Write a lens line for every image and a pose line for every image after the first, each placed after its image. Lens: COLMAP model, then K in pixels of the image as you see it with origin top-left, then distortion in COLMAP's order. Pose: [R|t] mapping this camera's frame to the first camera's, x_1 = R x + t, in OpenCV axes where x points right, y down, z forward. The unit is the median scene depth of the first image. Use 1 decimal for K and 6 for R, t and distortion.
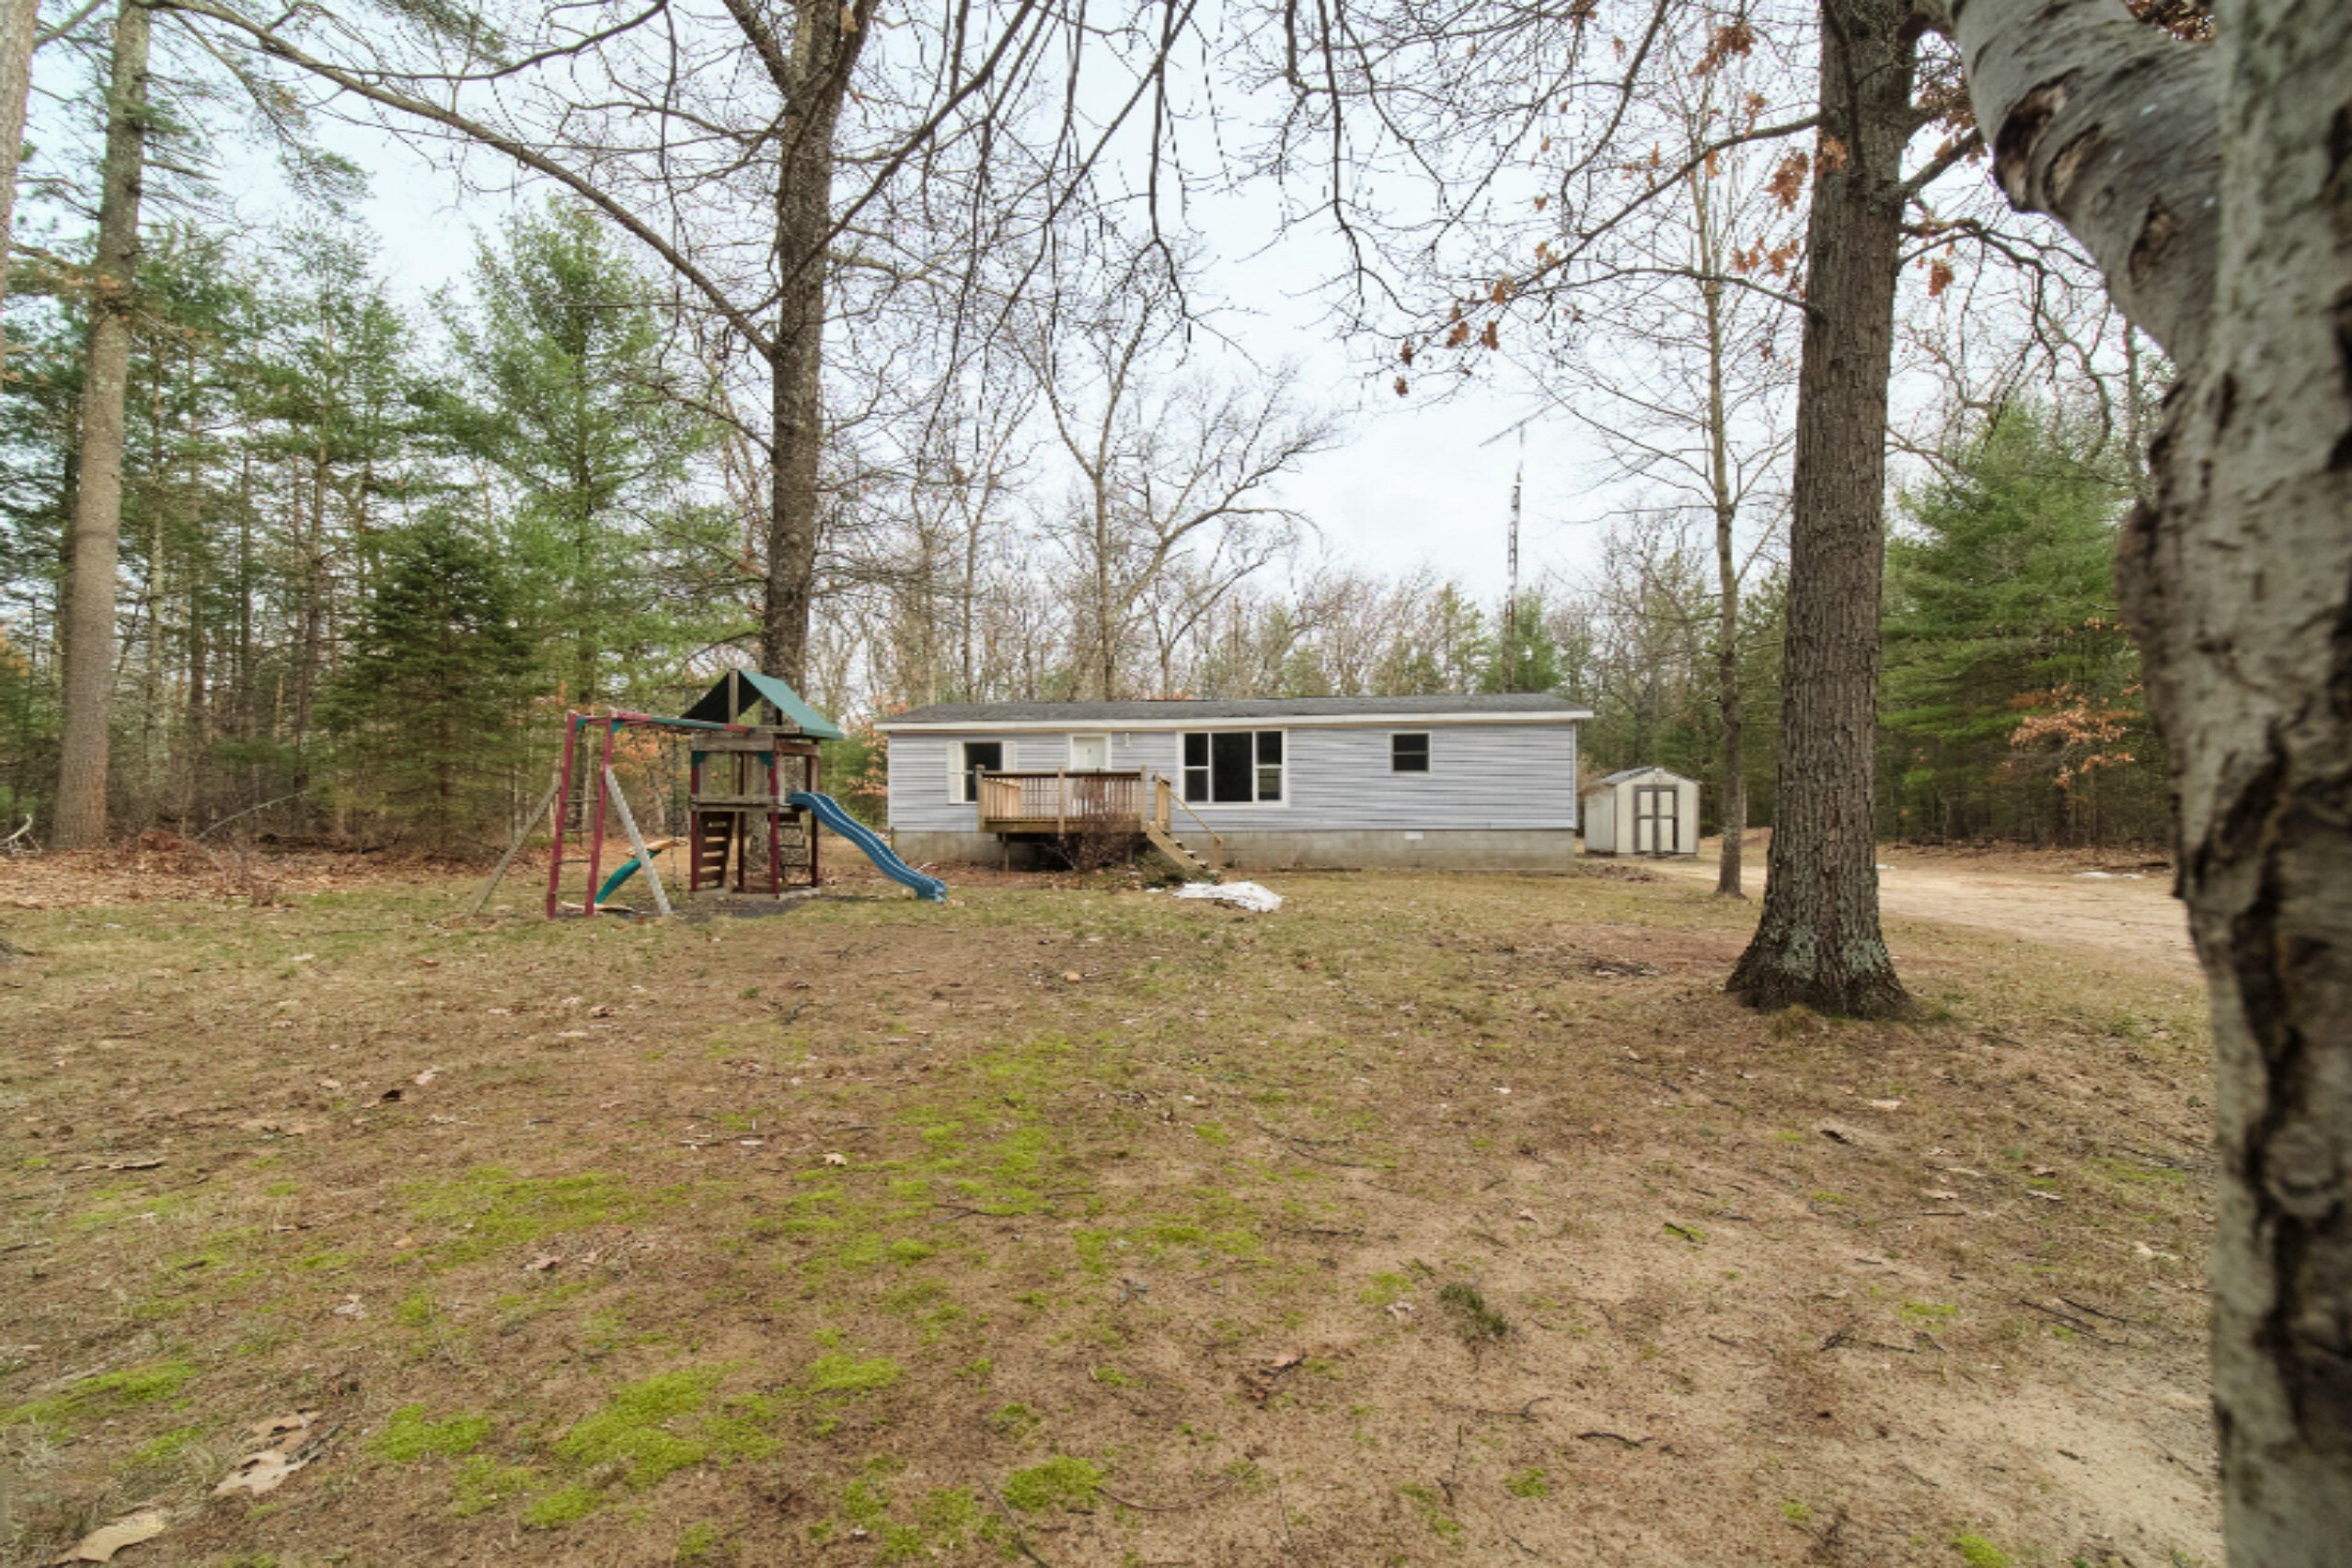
lens RADIAL K [[947.3, 0, 1172.8], [0, 947.3, 828.6], [0, 0, 1]] dist [0.000537, -0.000282]
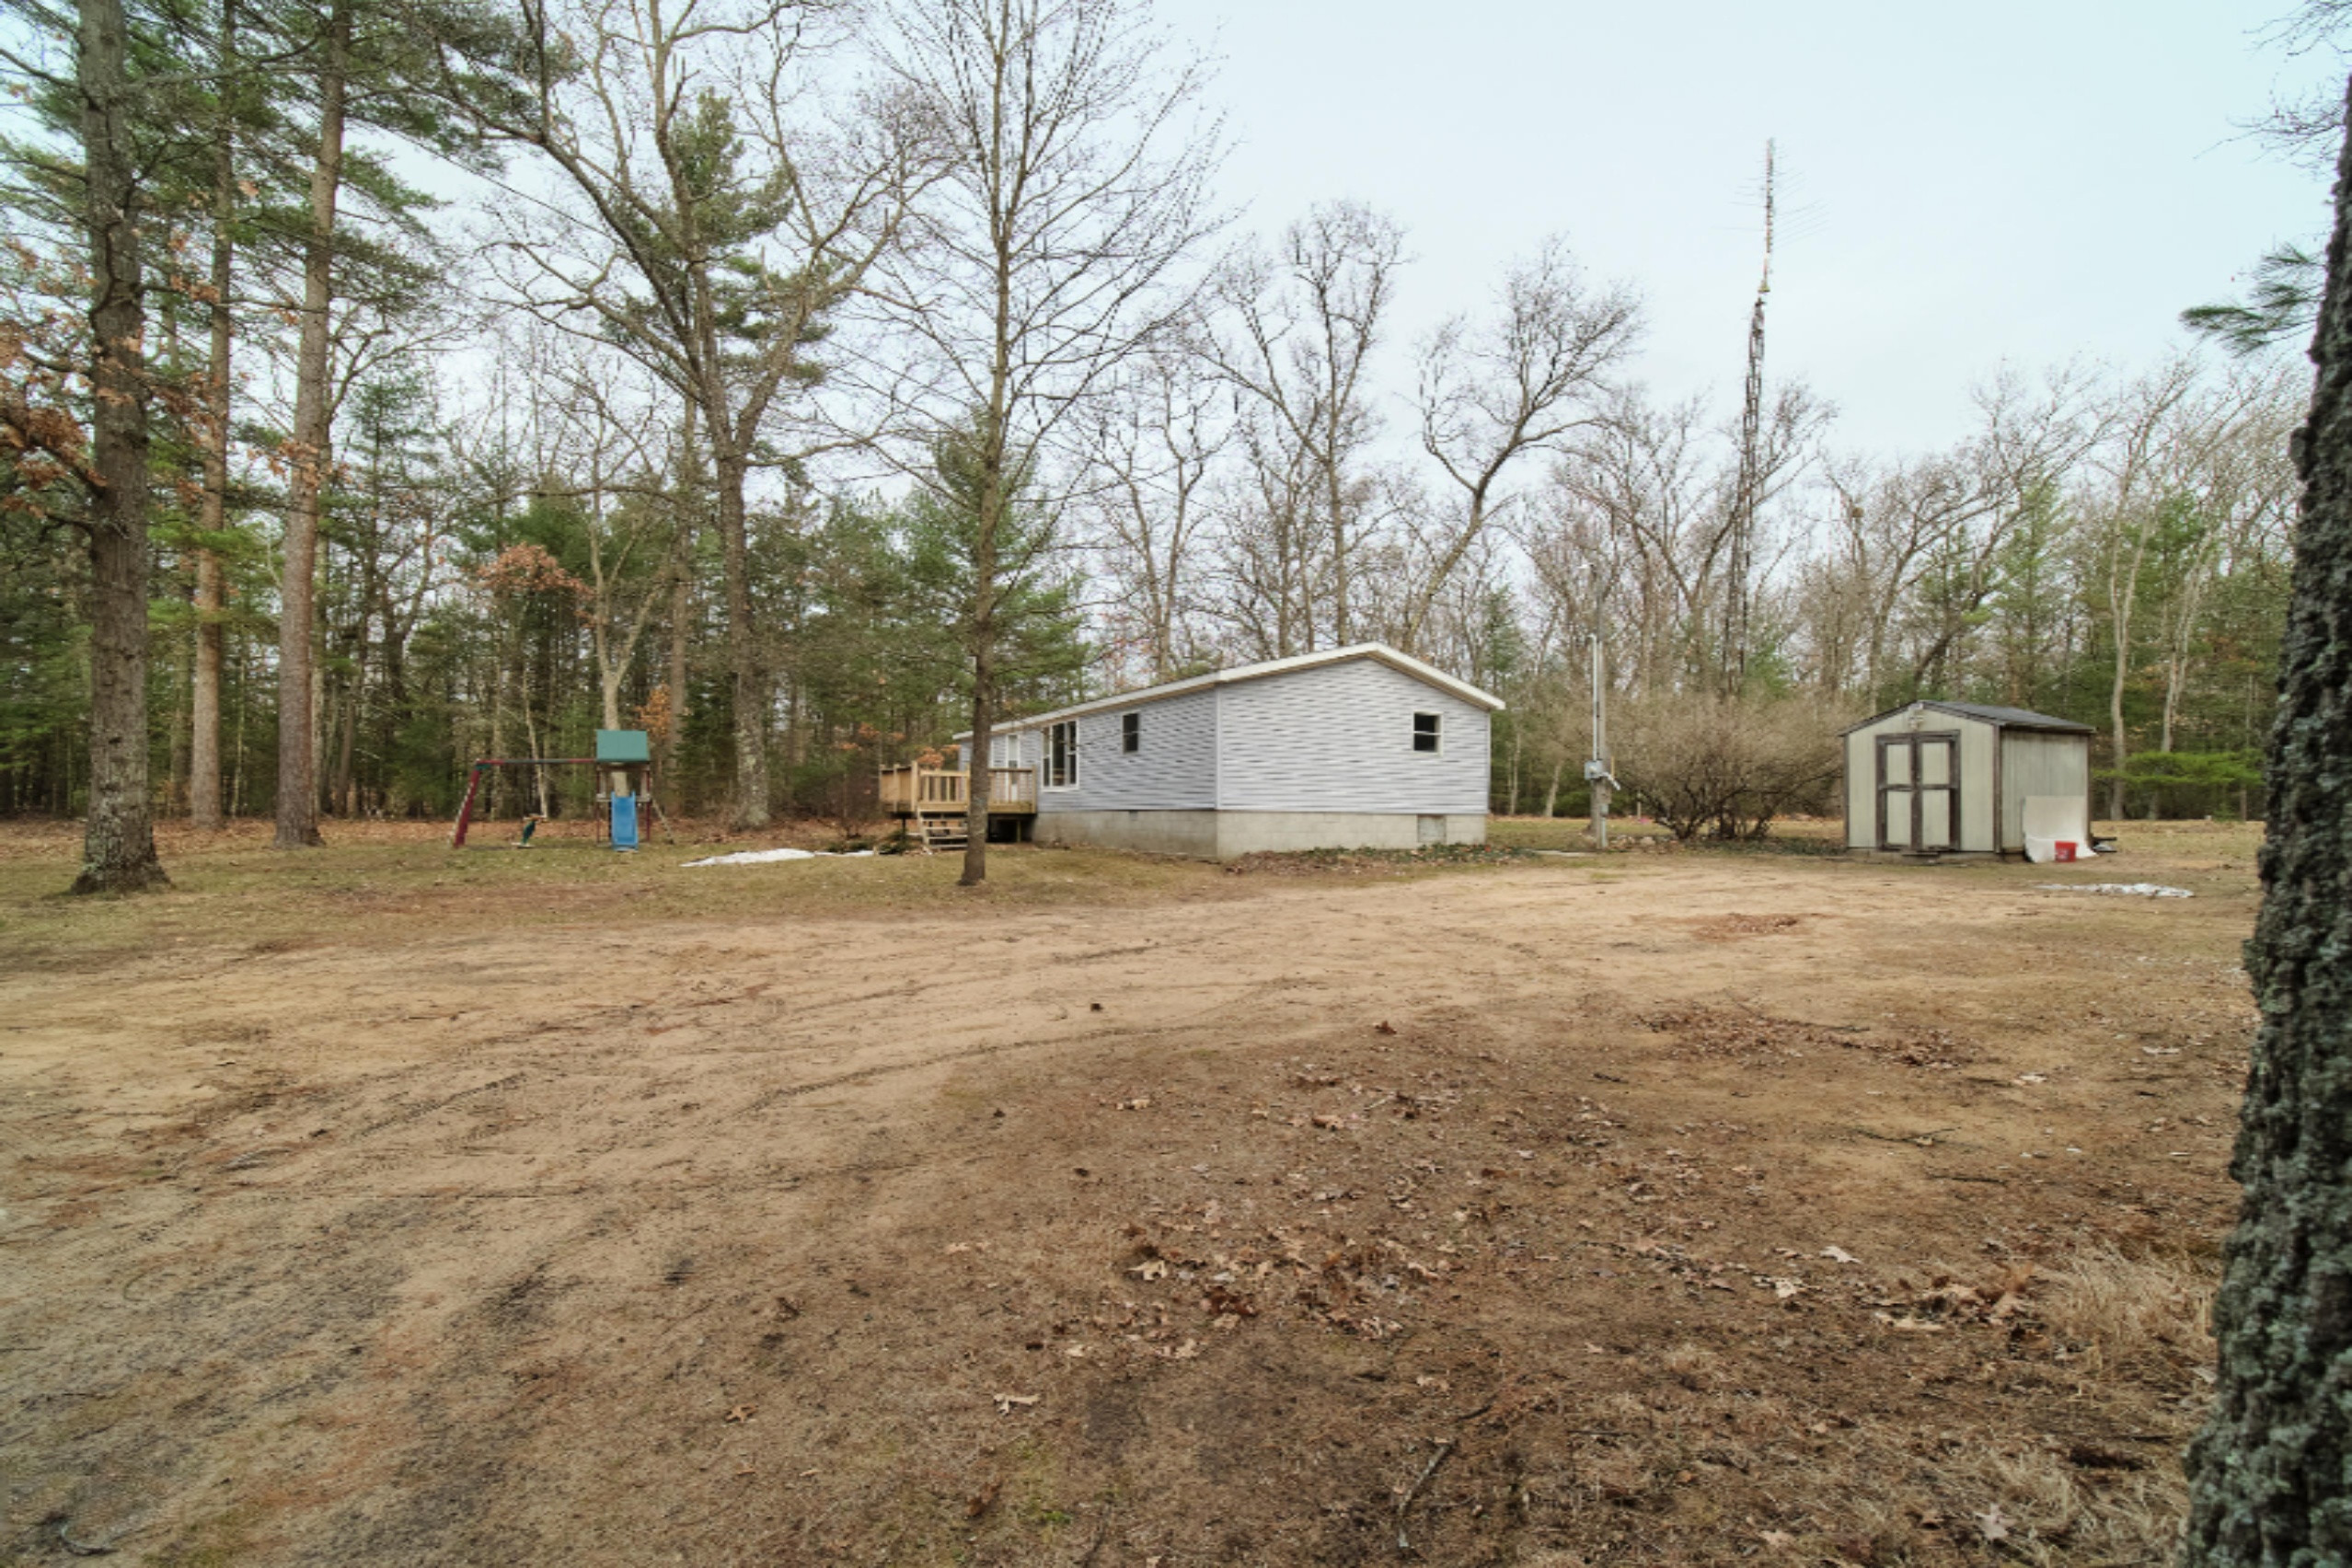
lens RADIAL K [[952.3, 0, 1164.0], [0, 952.3, 791.8], [0, 0, 1]] dist [-0.001009, -0.000265]
pose [[0.608807, -0.015275, -0.793171, 0.697288], [0.002624, 0.999848, -0.017241, -0.000595], [0.793314, 0.008415, 0.608754, 0.274006]]
